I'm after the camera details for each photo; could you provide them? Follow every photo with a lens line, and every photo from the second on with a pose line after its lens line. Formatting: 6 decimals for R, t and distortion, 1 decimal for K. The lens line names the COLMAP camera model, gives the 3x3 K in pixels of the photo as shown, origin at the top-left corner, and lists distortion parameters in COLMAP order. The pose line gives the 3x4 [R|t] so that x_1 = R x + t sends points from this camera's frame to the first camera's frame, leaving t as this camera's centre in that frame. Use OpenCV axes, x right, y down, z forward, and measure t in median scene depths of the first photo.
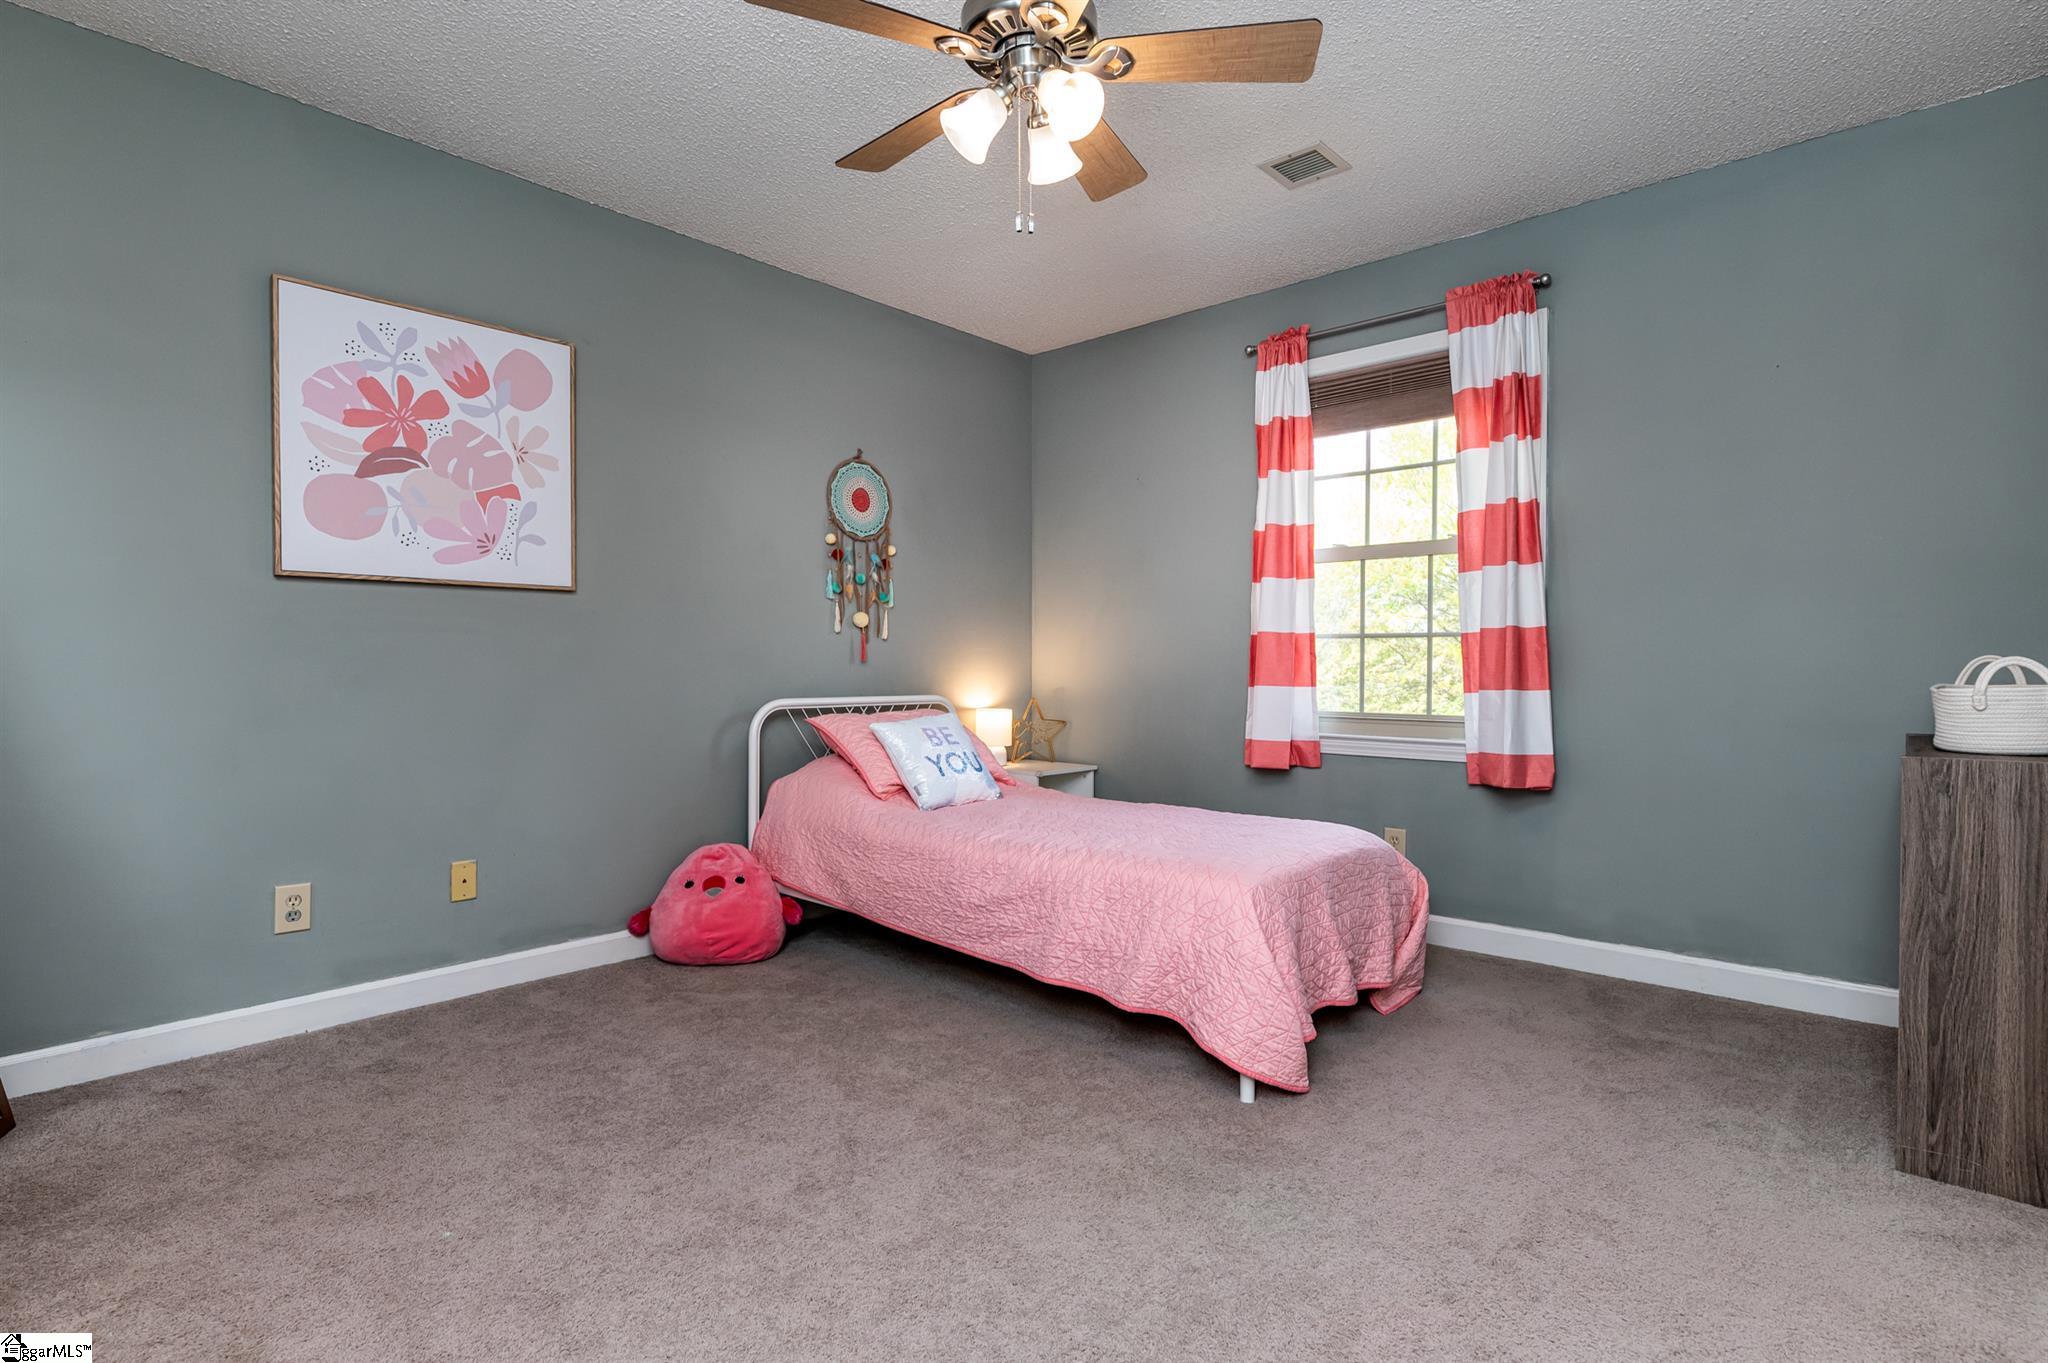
lens RADIAL K [[1051.8, 0, 1021.7], [0, 1051.8, 672.2], [0, 0, 1]] dist [0.001885, 0.000080]
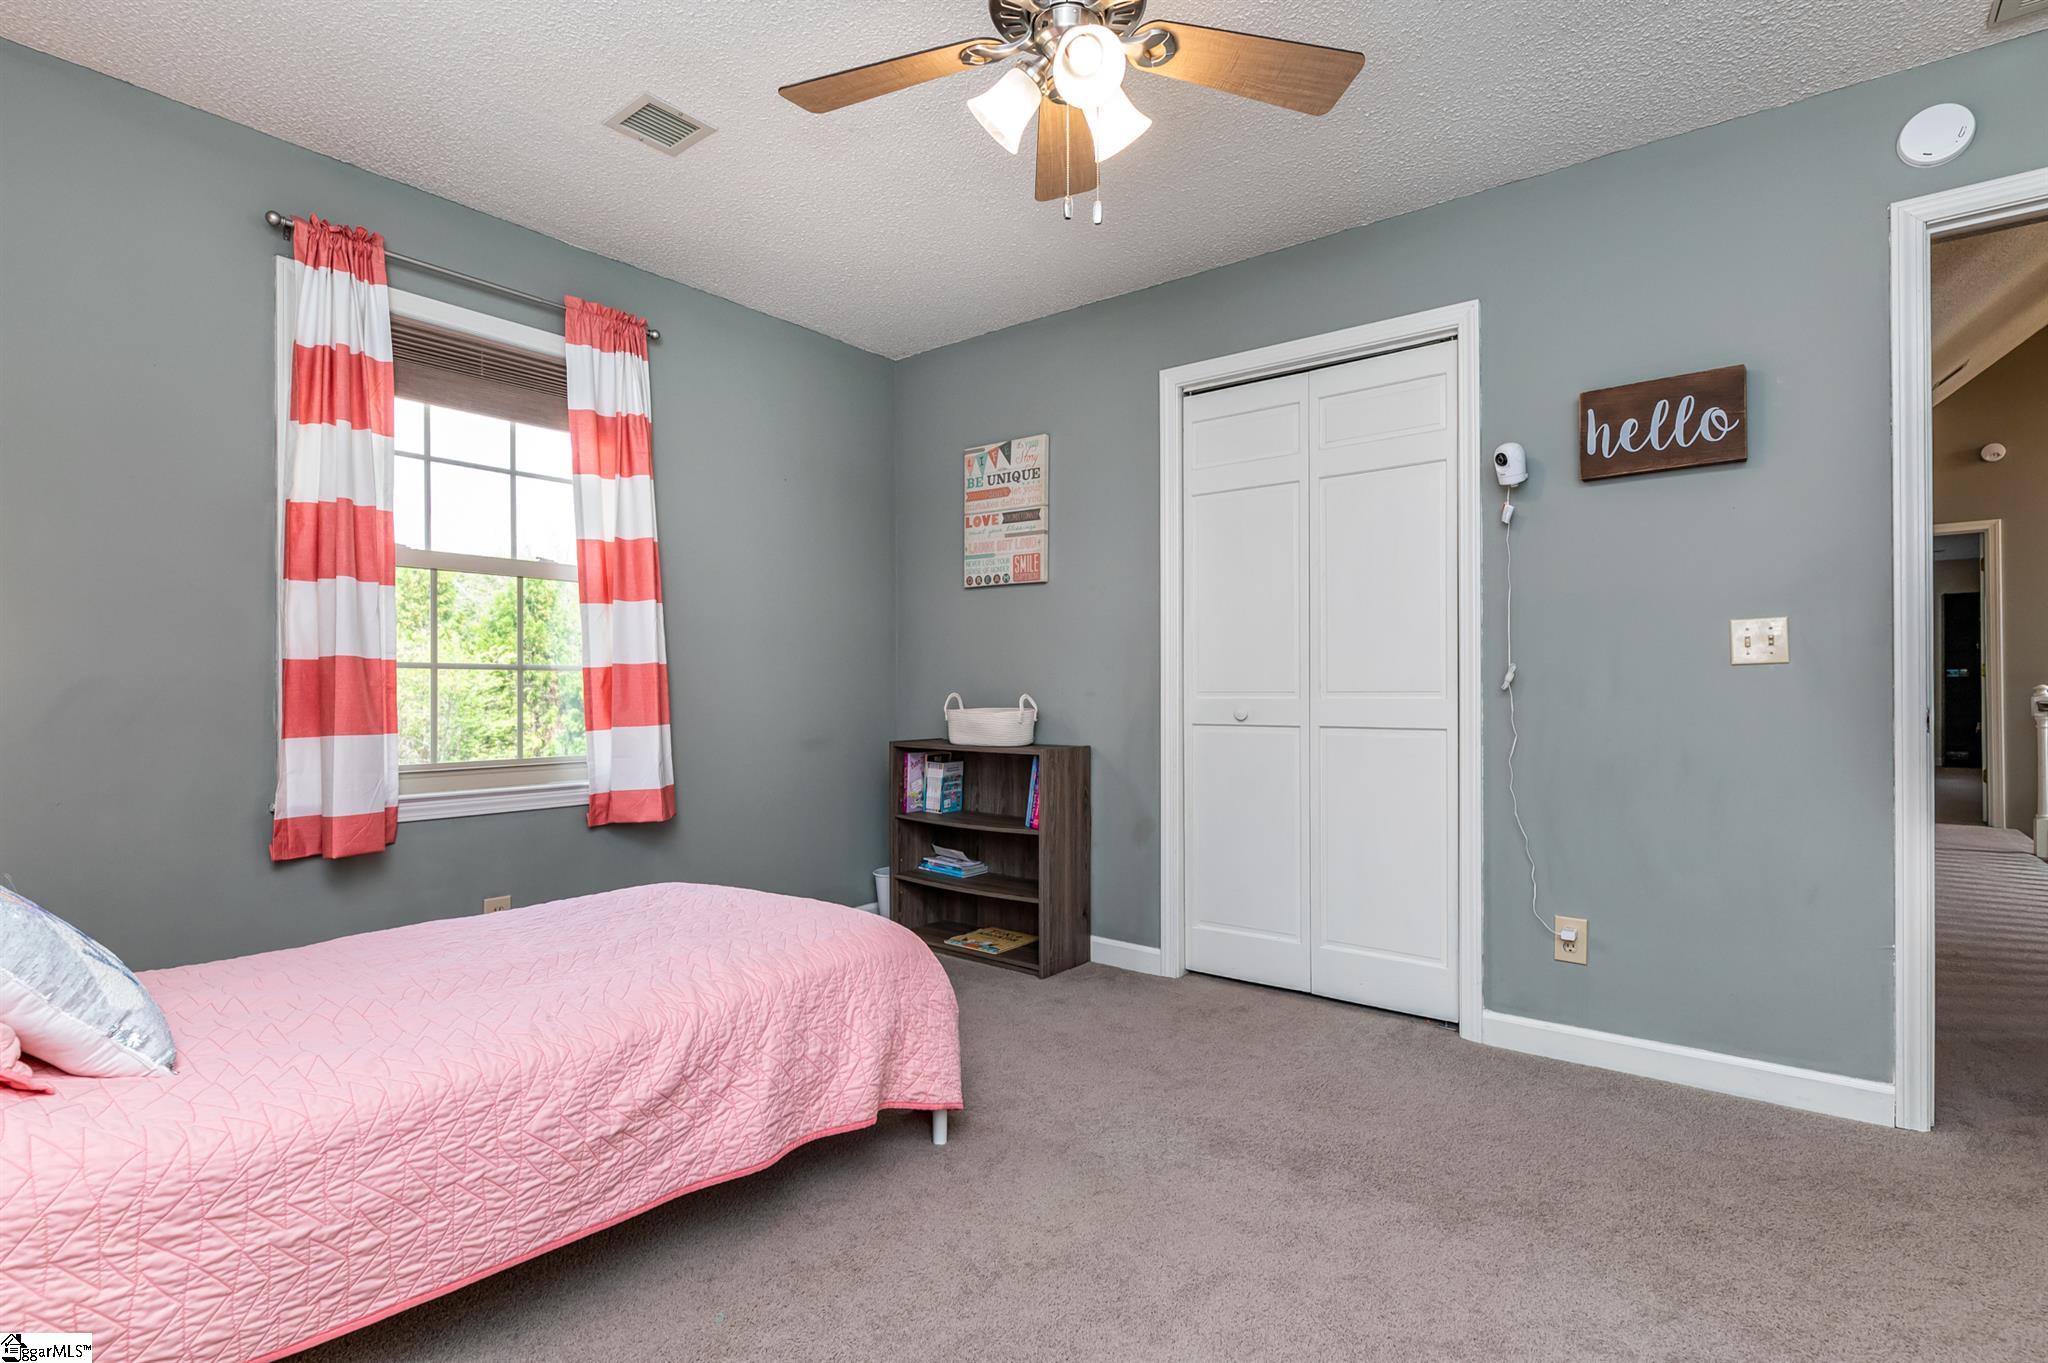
lens RADIAL K [[1004.5, 0, 1022.2], [0, 1004.5, 689.3], [0, 0, 1]] dist [0.002141, -0.000046]
pose [[-0.090658, -0.001552, 0.995881, -0.497977], [0.009682, 0.999950, 0.002439, -0.015791], [-0.995835, 0.009863, -0.090638, 0.674377]]
